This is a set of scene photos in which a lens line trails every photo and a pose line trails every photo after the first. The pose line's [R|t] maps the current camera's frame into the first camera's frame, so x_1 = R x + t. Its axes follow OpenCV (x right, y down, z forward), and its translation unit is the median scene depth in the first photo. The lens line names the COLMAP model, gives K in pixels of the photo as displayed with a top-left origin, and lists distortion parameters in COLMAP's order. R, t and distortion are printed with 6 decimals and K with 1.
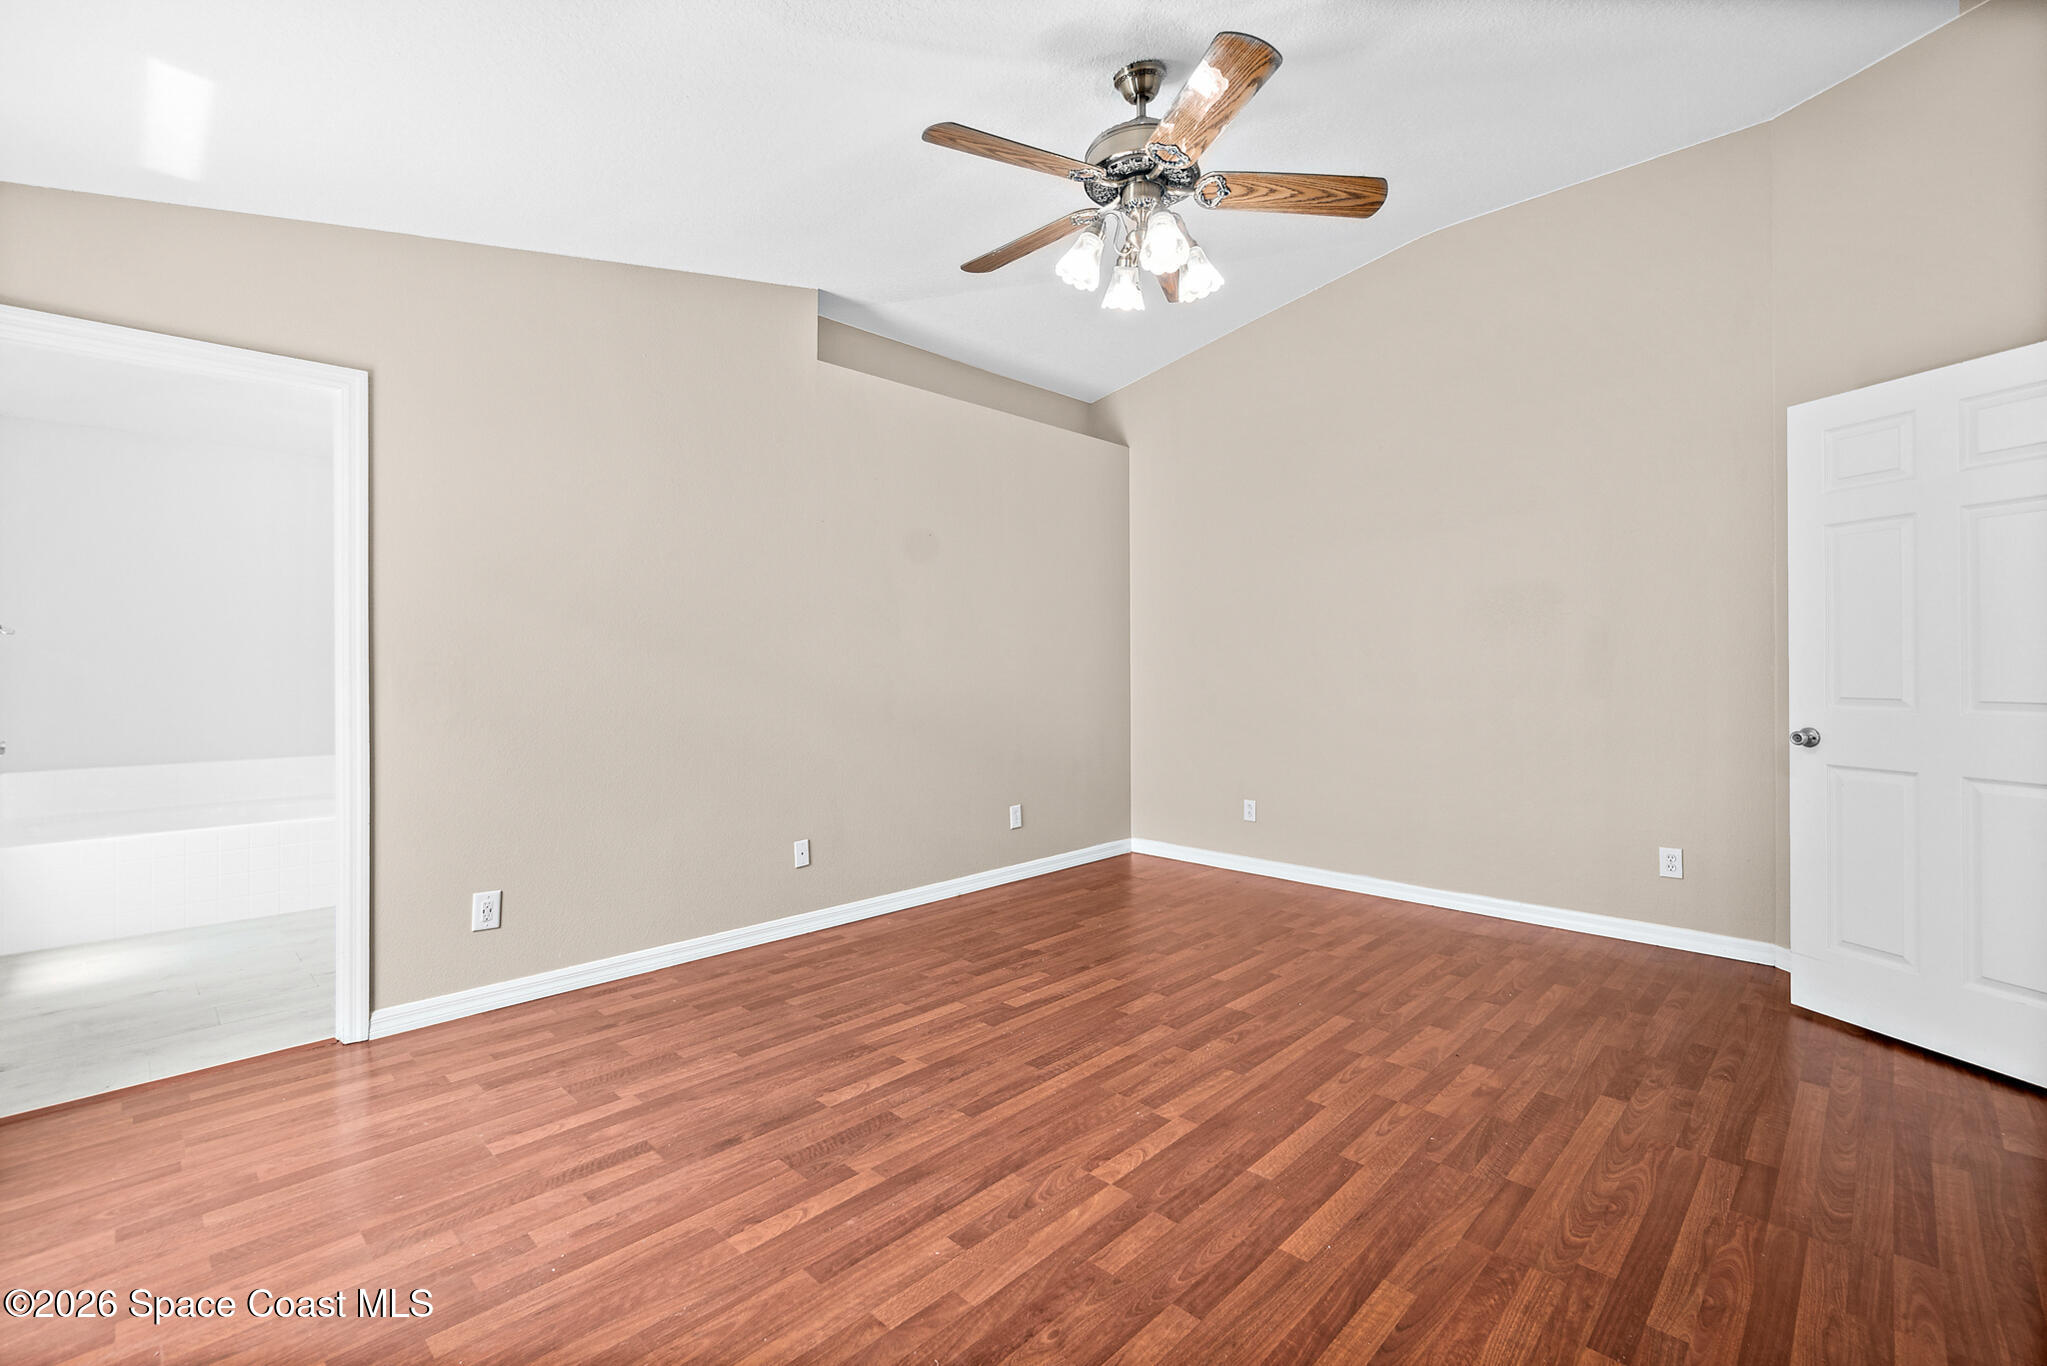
lens RADIAL K [[882.7, 0, 1021.3], [0, 882.7, 680.3], [0, 0, 1]] dist [-0.007703, 0.000893]
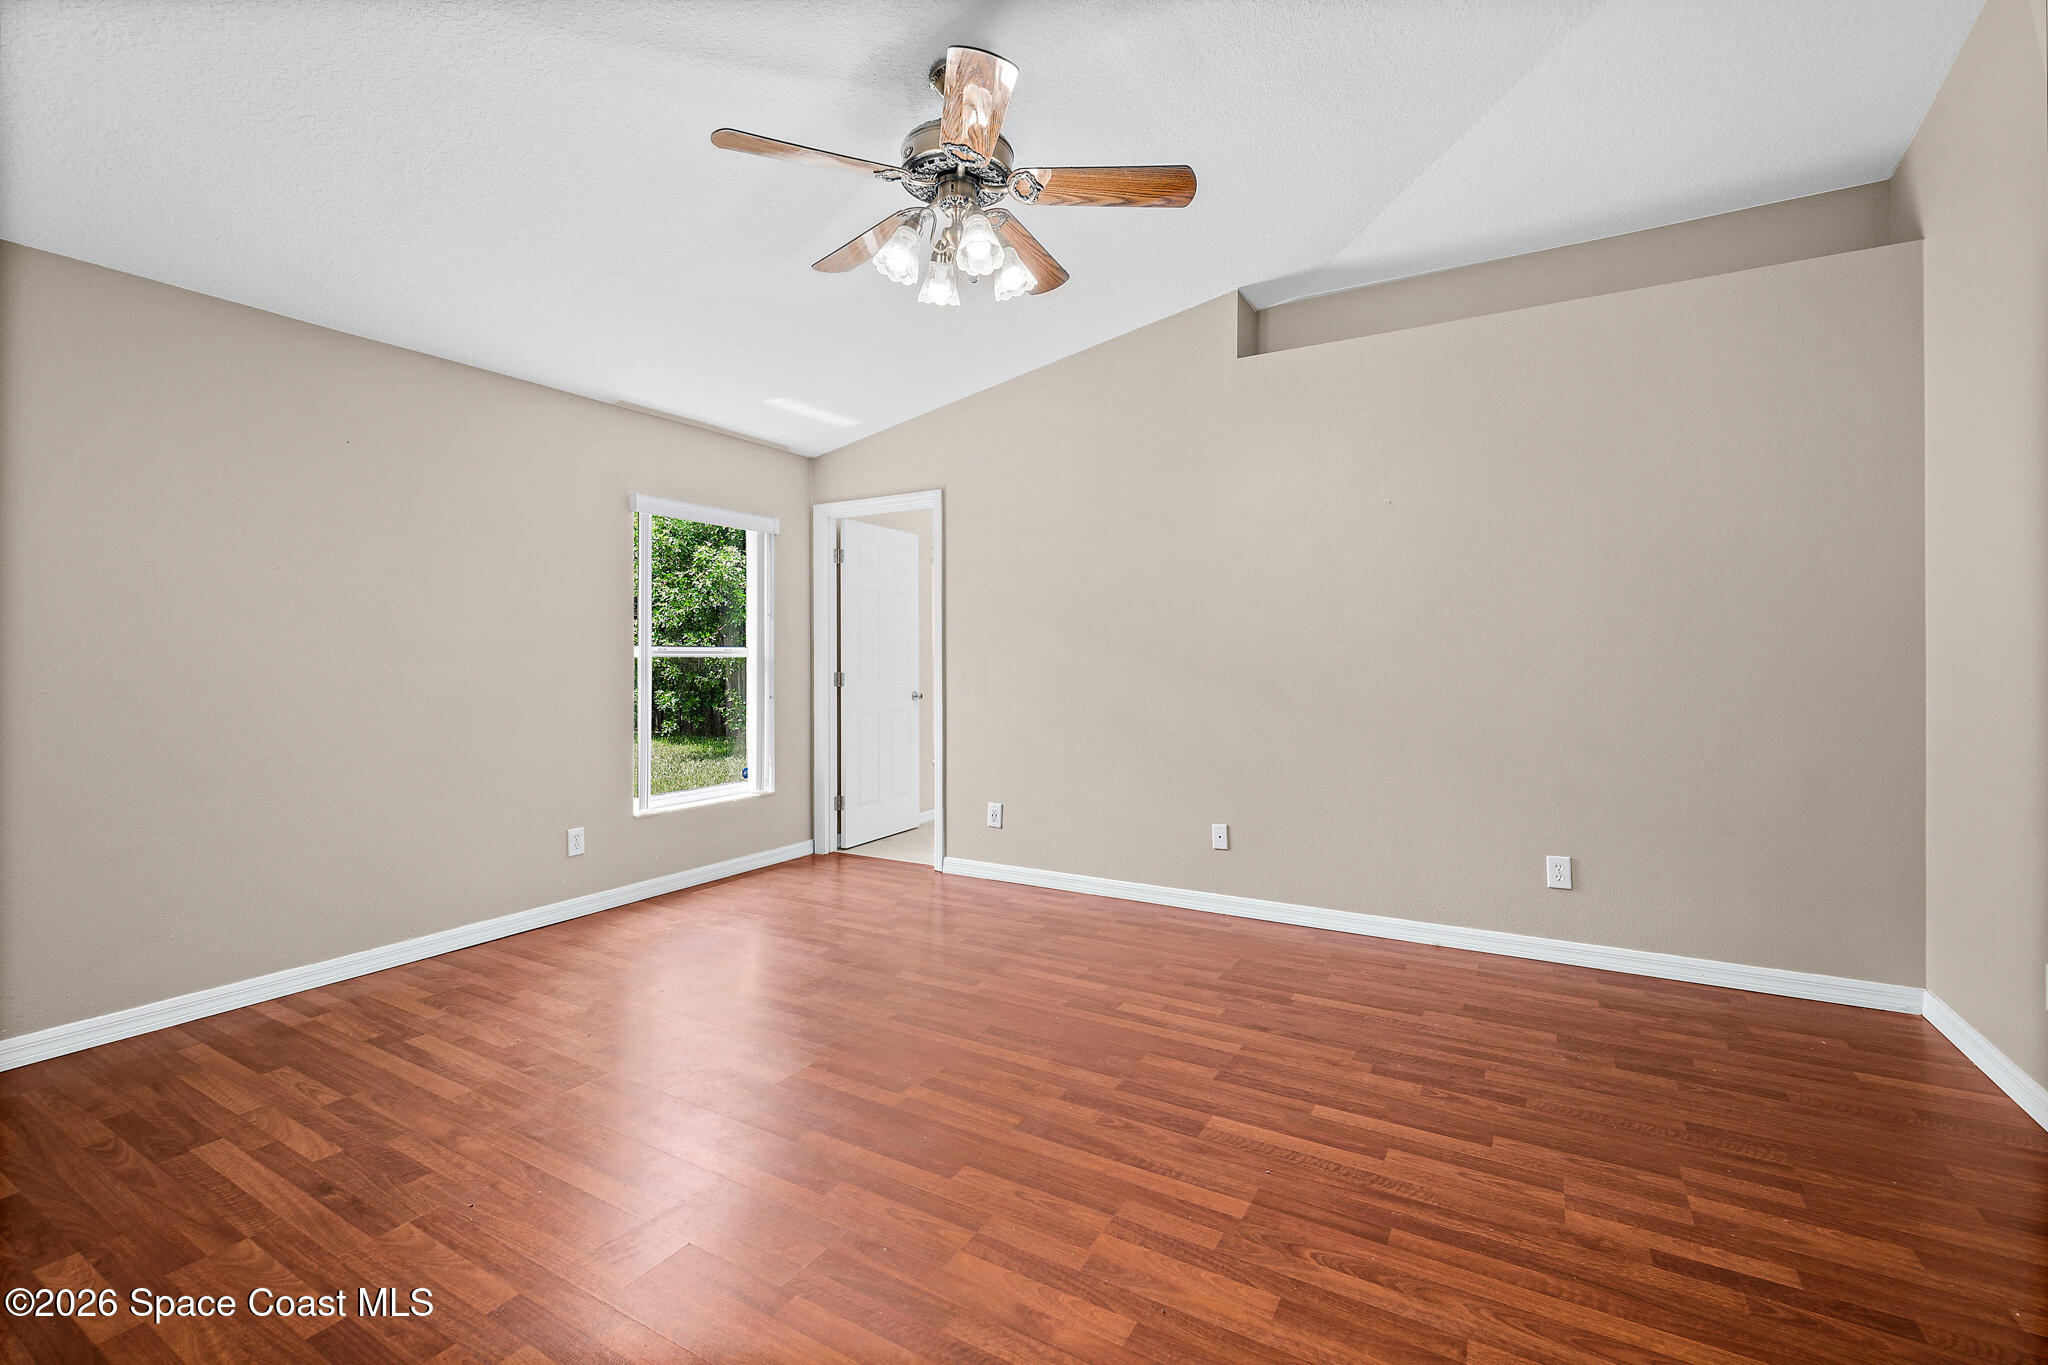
lens RADIAL K [[883.1, 0, 1021.9], [0, 883.1, 671.3], [0, 0, 1]] dist [-0.007703, 0.000893]
pose [[0.248252, 0.017019, -0.968546, 0.875658], [-0.014853, 0.999795, 0.013762, -0.013718], [0.968582, 0.010969, 0.248454, 0.631583]]
